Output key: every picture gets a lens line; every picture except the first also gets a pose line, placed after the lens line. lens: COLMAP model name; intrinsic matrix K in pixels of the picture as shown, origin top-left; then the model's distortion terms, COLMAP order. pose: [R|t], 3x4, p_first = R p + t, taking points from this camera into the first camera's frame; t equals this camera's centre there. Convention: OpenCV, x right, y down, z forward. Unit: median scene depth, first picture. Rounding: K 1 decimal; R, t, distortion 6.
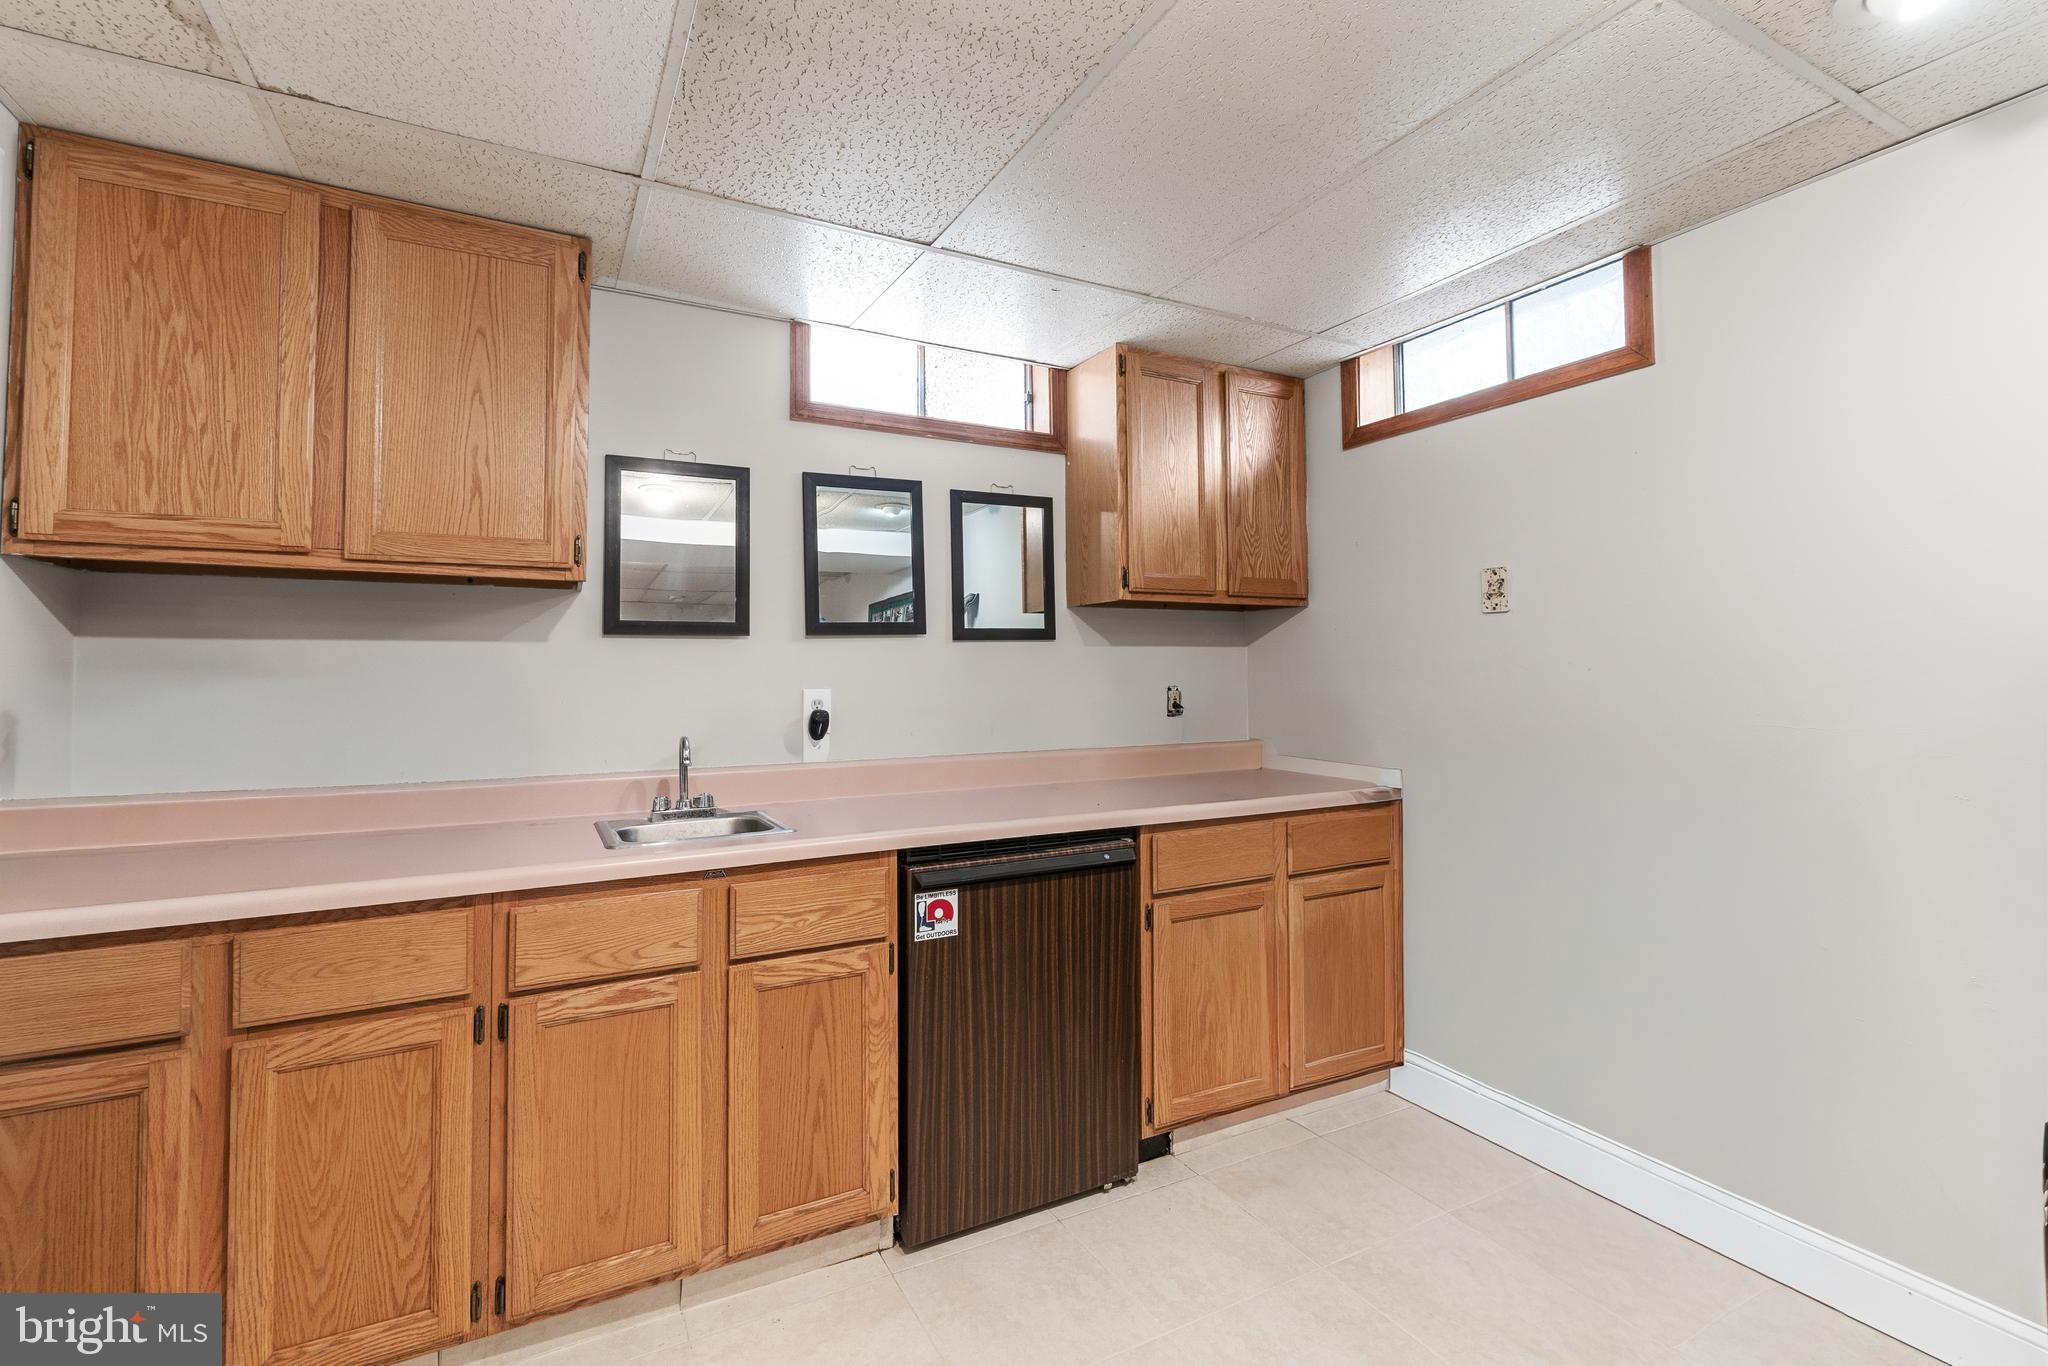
lens RADIAL K [[908.6, 0, 1025.8], [0, 908.6, 644.9], [0, 0, 1]] dist [-0.004702, -0.000410]
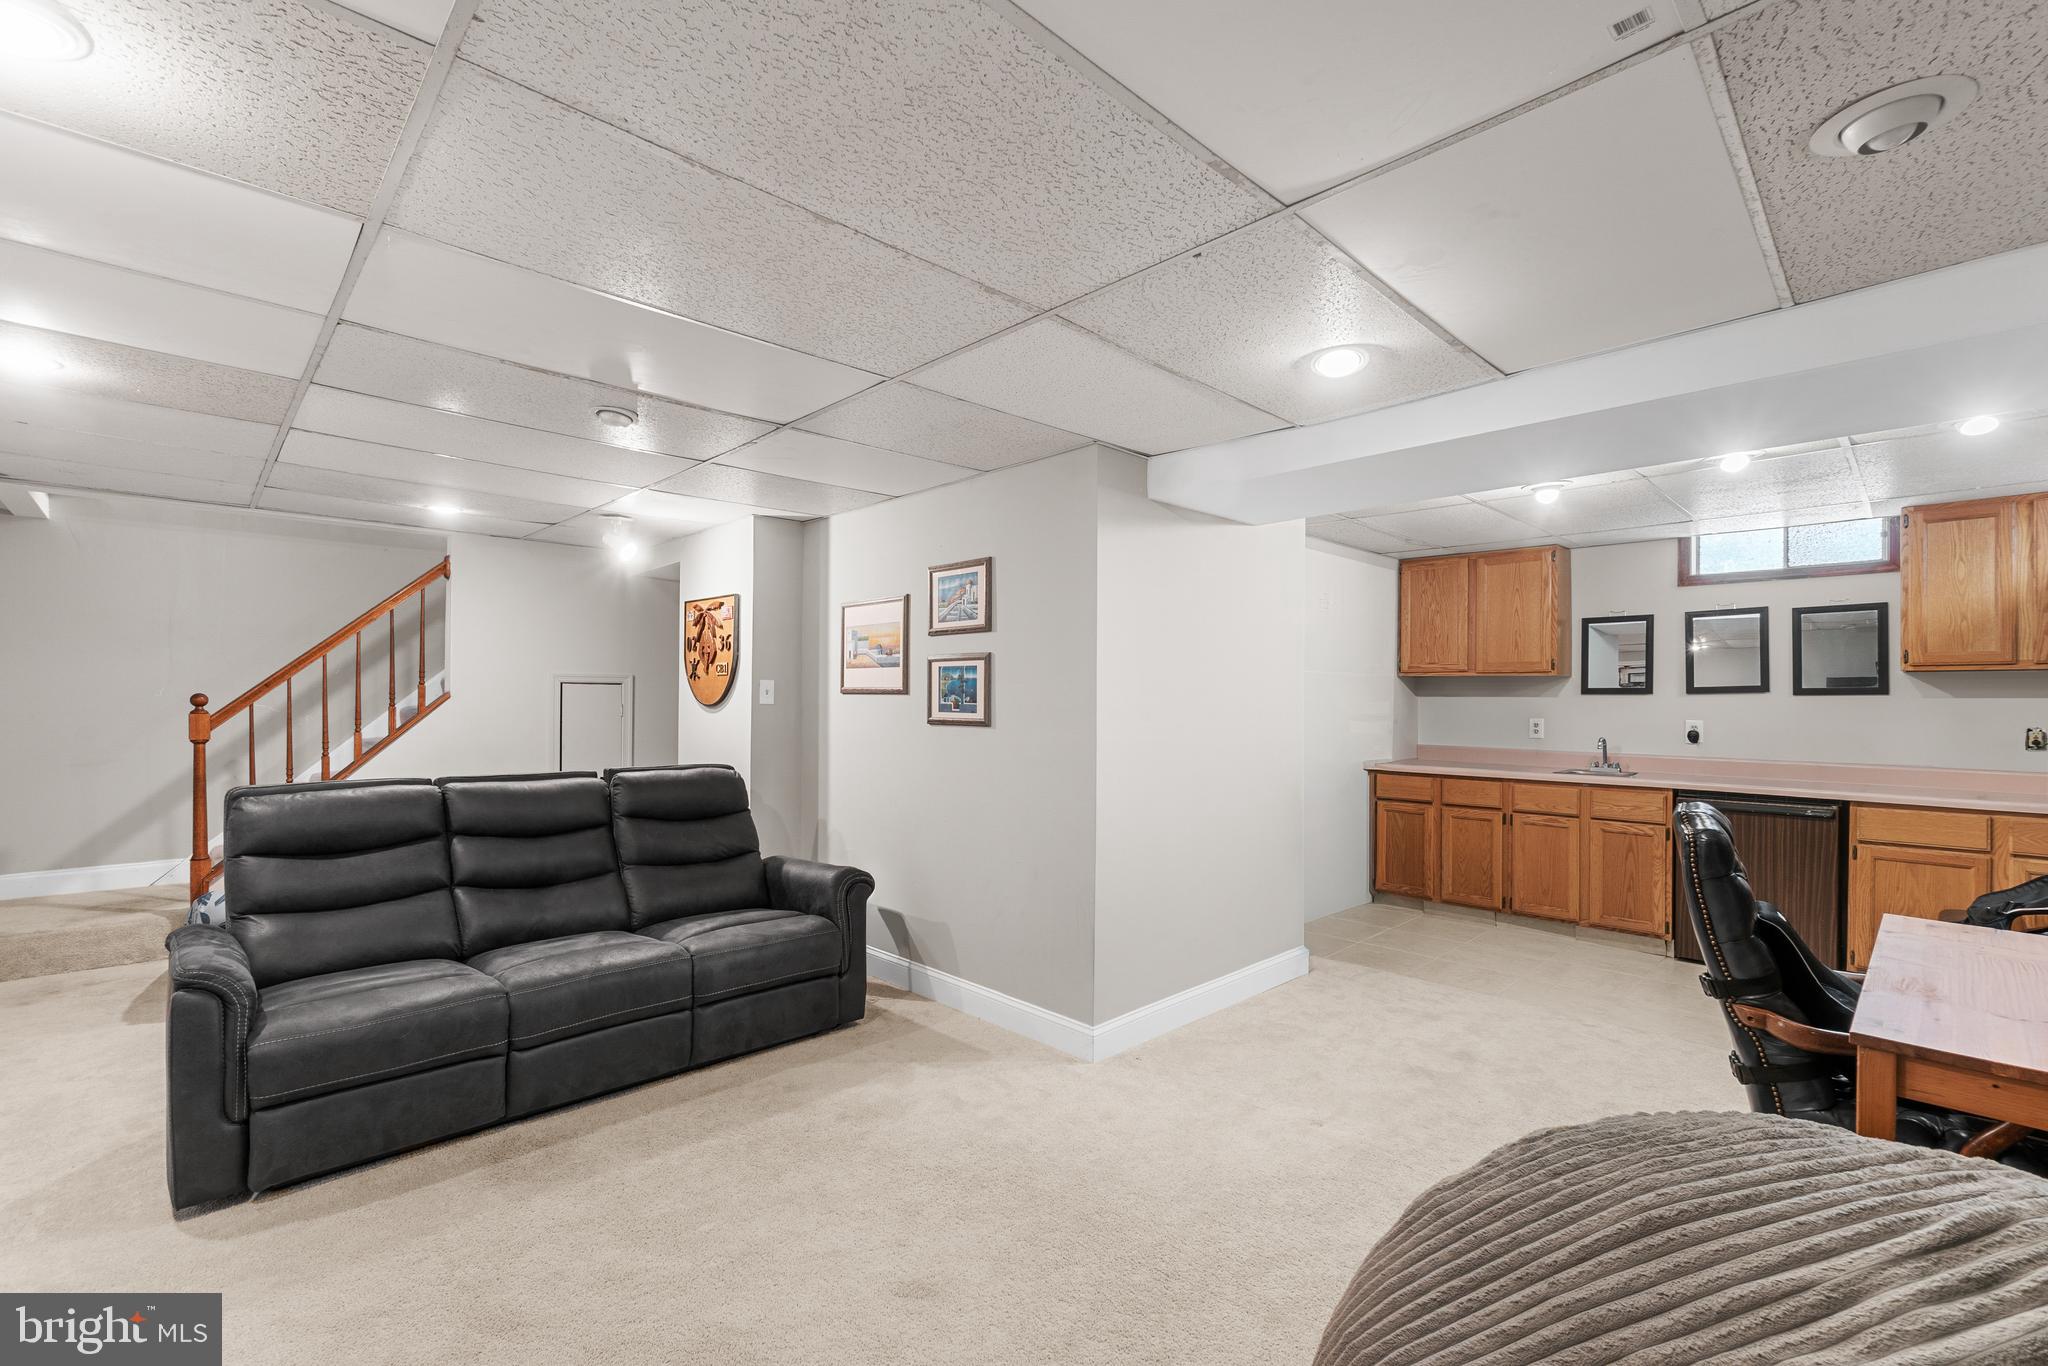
lens RADIAL K [[888.8, 0, 995.1], [0, 888.8, 677.8], [0, 0, 1]] dist [-0.004739, 0.000280]
pose [[0.252705, -0.012951, -0.967457, 1.575540], [0.021167, 0.999745, -0.007854, -0.076600], [0.967312, -0.018494, 0.252915, -1.217517]]
